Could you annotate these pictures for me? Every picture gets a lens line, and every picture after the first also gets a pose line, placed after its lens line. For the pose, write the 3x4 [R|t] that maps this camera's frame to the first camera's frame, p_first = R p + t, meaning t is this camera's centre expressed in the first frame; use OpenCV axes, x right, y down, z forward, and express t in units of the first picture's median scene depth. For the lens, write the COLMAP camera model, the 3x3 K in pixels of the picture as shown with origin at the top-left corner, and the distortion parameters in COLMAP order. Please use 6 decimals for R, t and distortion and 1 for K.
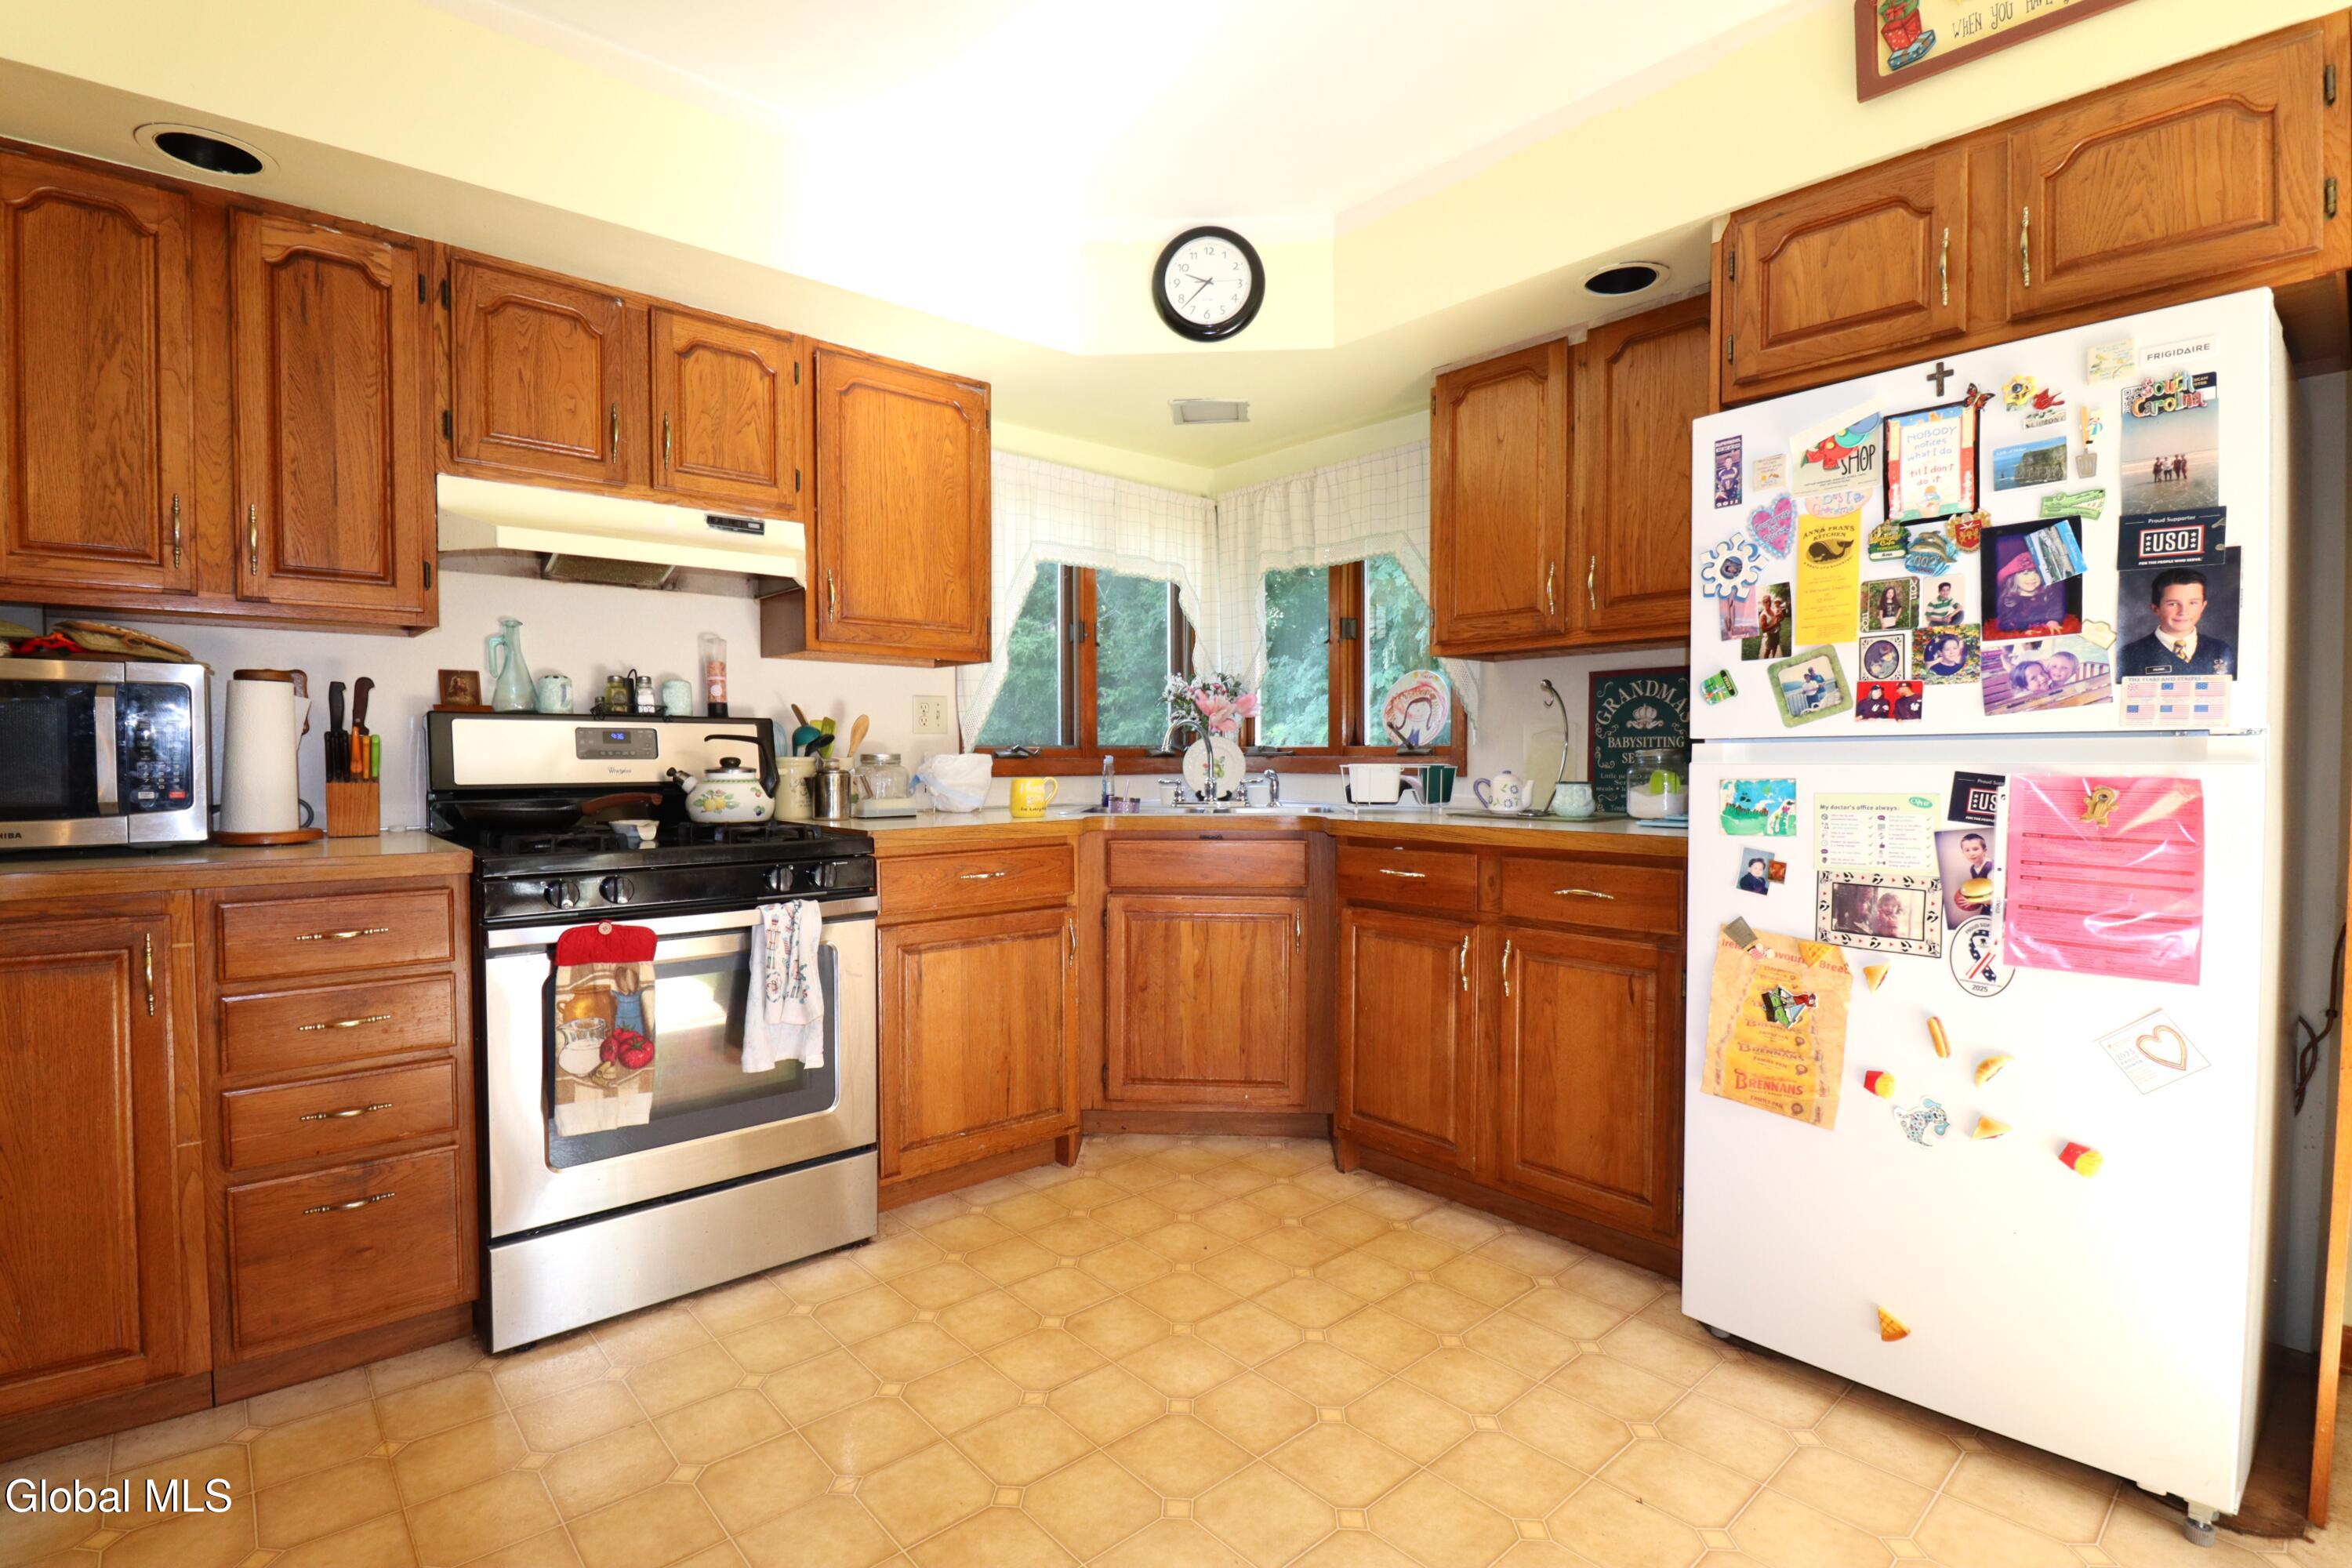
lens RADIAL K [[1088.9, 0, 1155.9], [0, 1088.9, 792.3], [0, 0, 1]] dist [-0.001405, -0.012913]
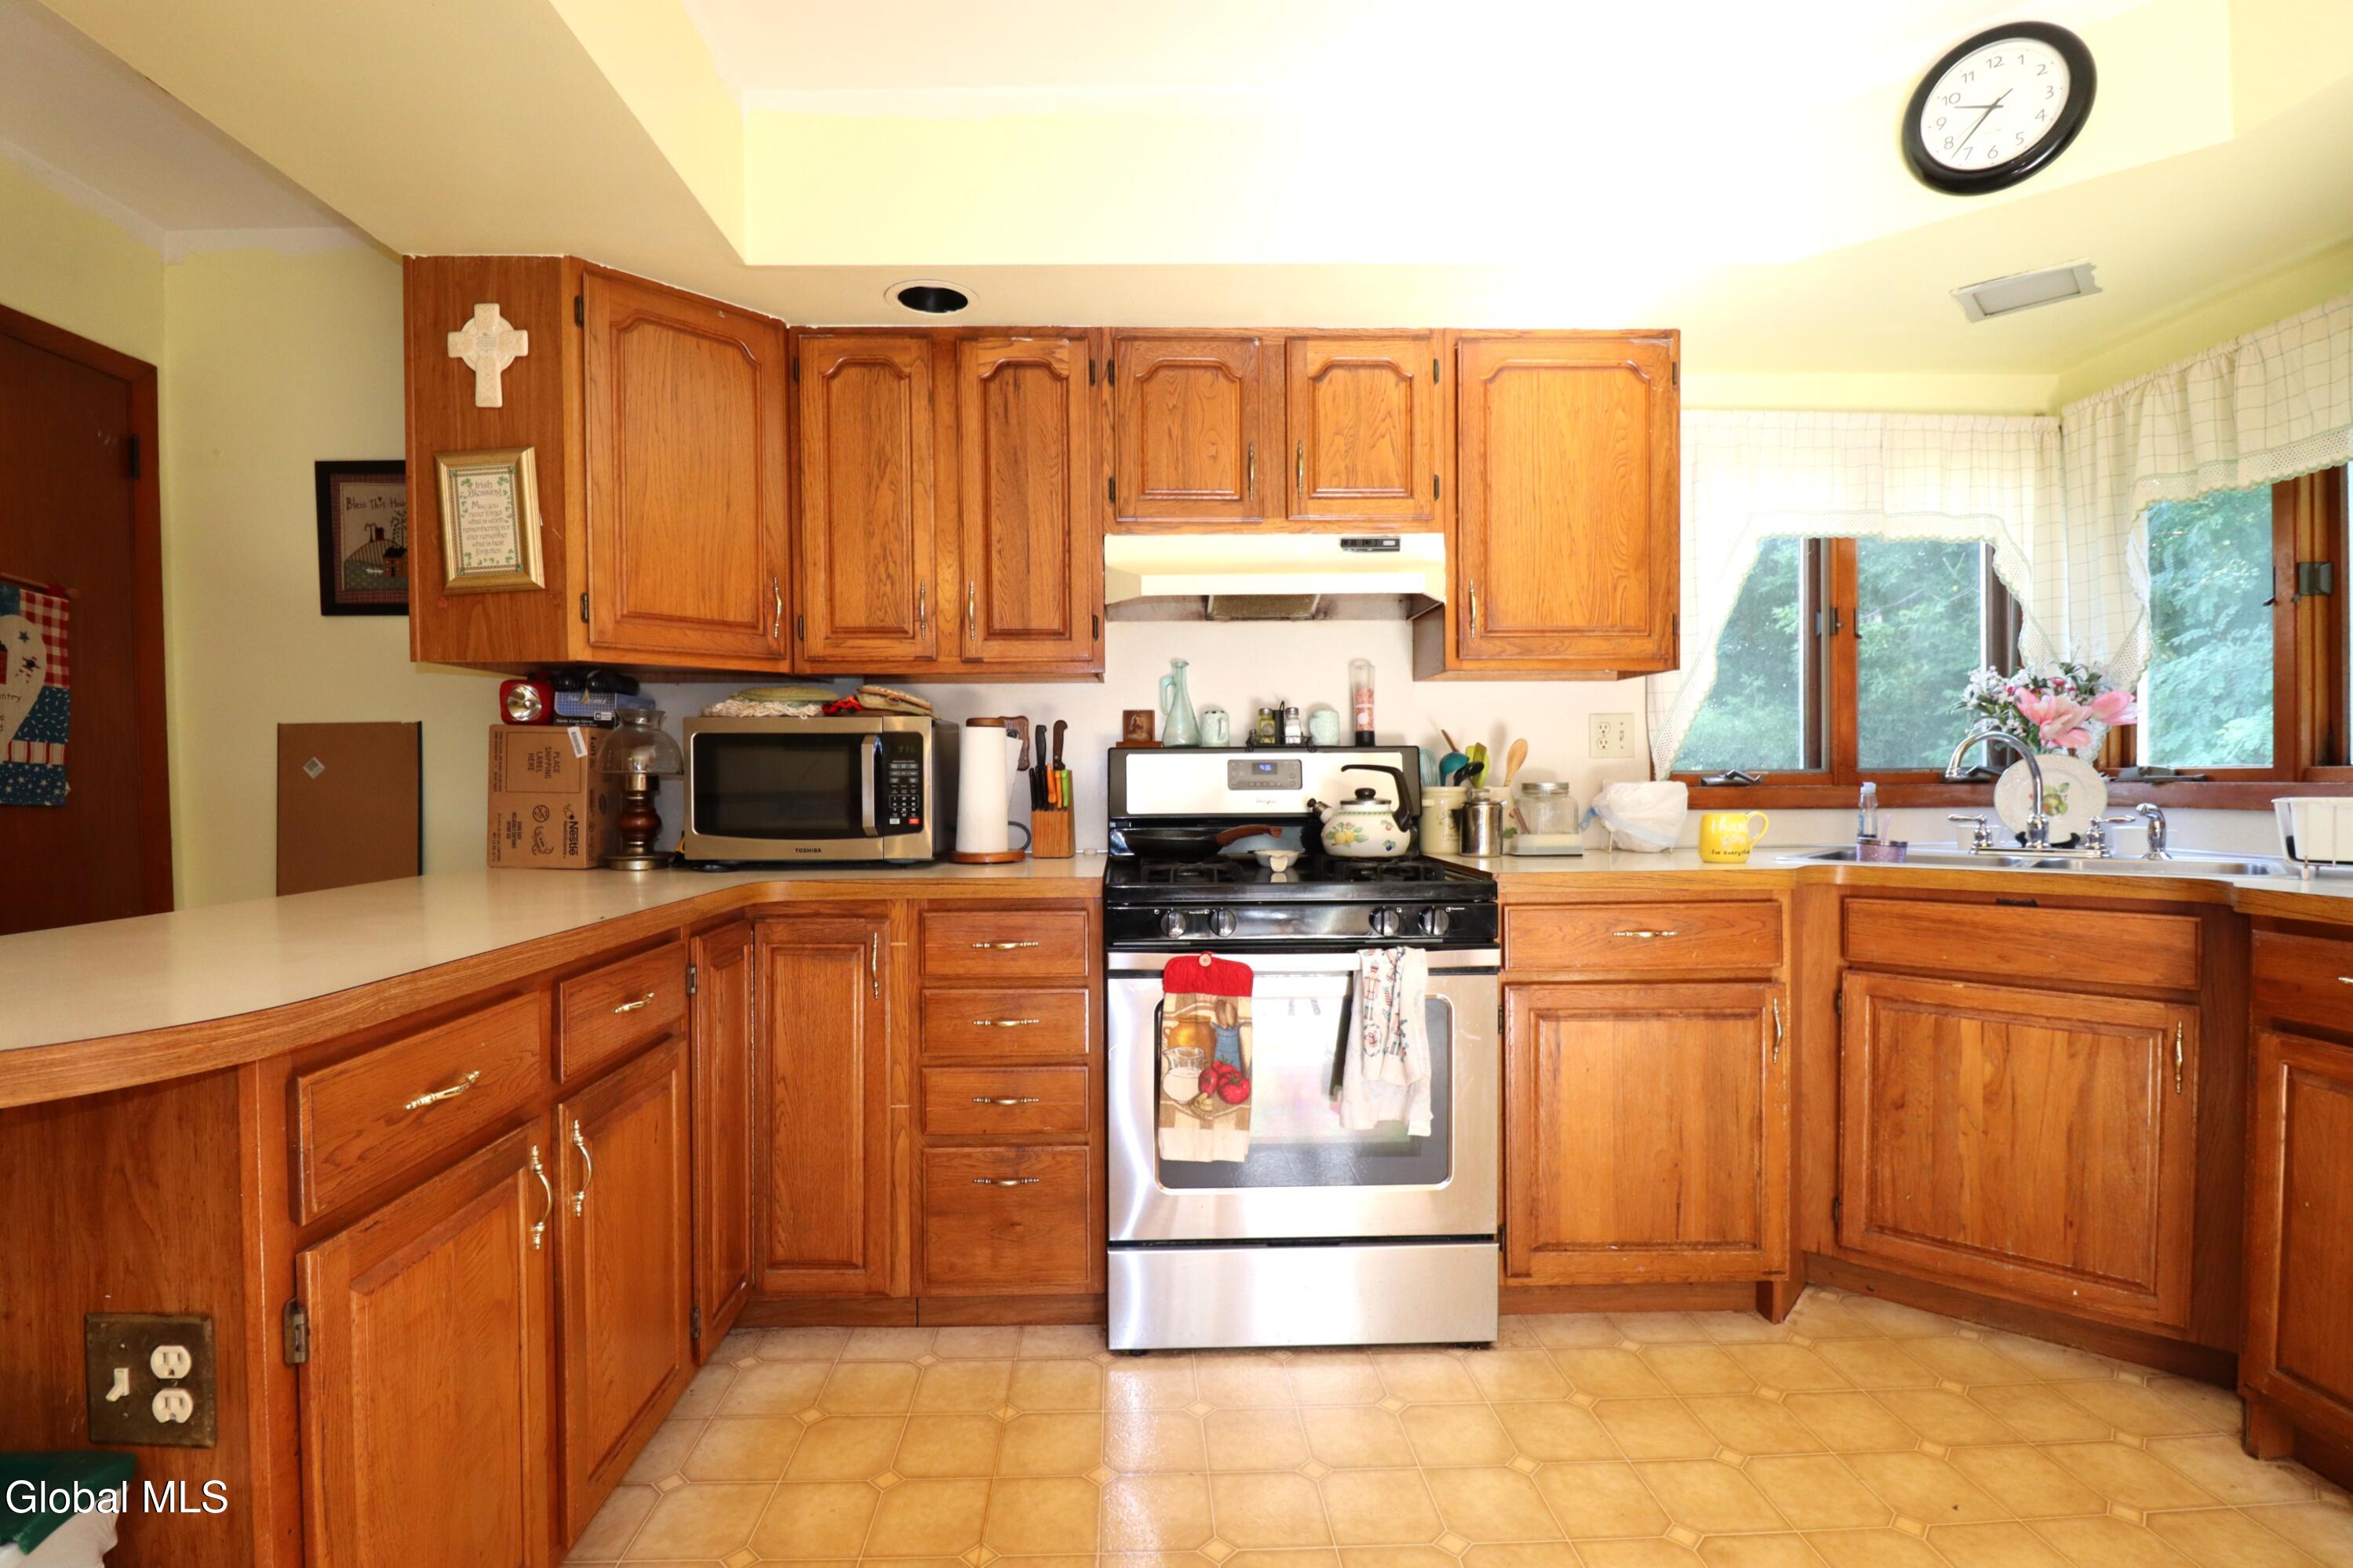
lens RADIAL K [[1113.4, 0, 1157.2], [0, 1113.4, 794.5], [0, 0, 1]] dist [0.001422, -0.014275]
pose [[0.771996, 0.004014, -0.635614, 0.092001], [-0.015055, 0.999815, -0.011972, -0.012485], [0.635449, 0.018812, 0.771914, 0.134577]]
